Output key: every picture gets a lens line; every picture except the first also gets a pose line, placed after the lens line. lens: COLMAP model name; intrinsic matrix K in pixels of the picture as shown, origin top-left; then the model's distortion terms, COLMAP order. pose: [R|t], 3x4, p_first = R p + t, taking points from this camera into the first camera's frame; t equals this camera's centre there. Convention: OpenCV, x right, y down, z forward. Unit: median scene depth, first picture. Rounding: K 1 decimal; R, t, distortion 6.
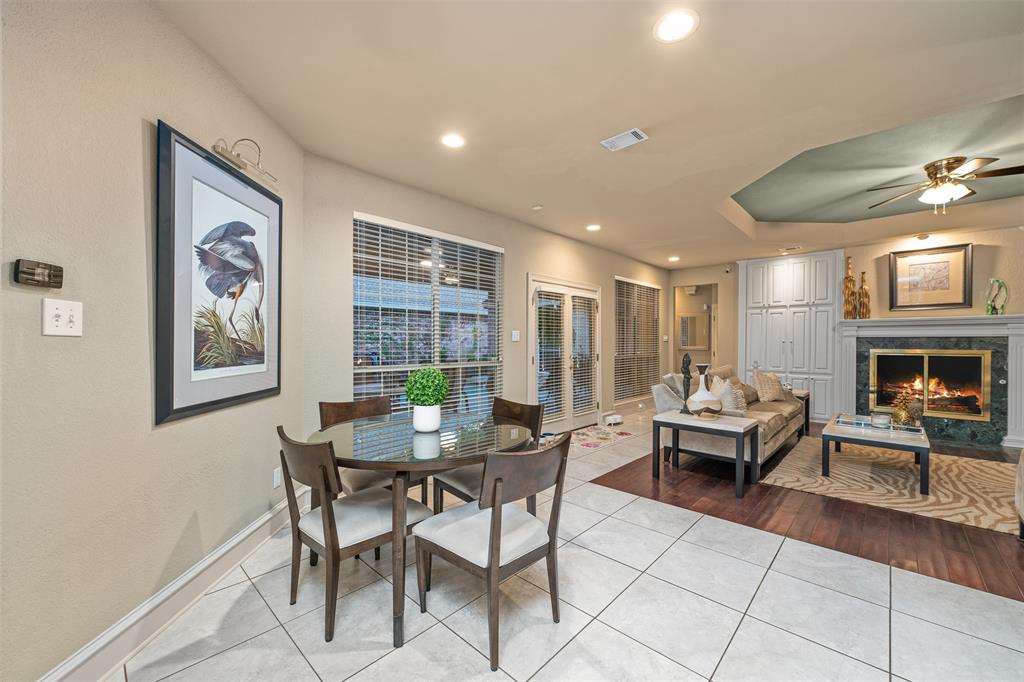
lens RADIAL K [[404.7, 0, 516.7], [0, 404.7, 338.4], [0, 0, 1]] dist [-0.002081, -0.000221]
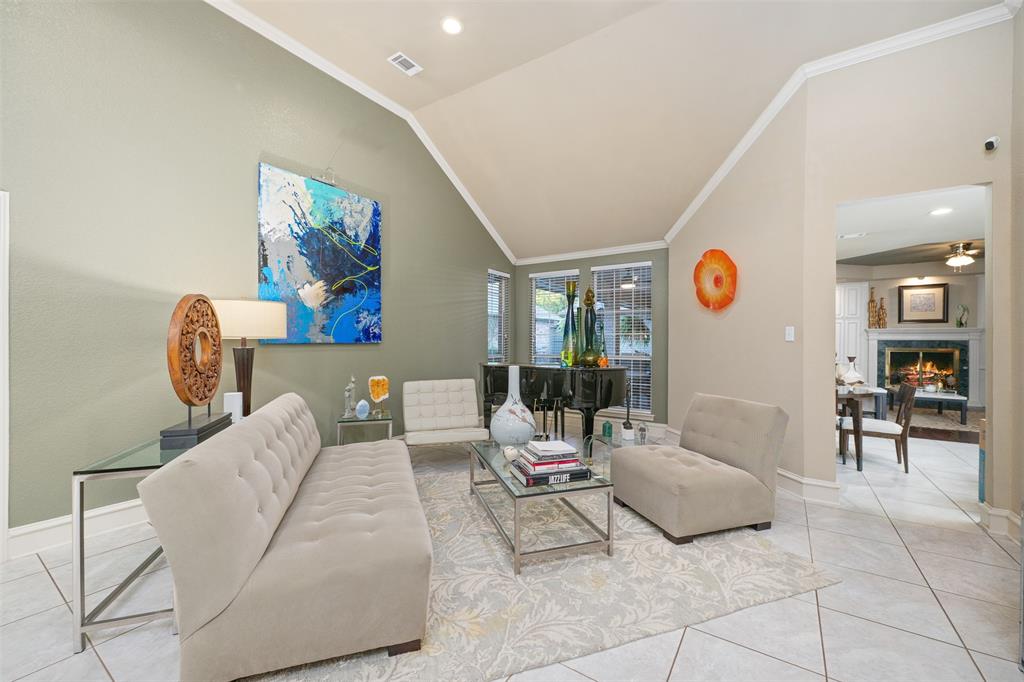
lens RADIAL K [[404.7, 0, 516.7], [0, 404.7, 338.4], [0, 0, 1]] dist [-0.002081, -0.000221]
pose [[0.986749, 0.006019, 0.162143, -0.813616], [-0.006451, 0.999977, 0.002135, -0.004849], [-0.162127, -0.003153, 0.986765, -0.311322]]
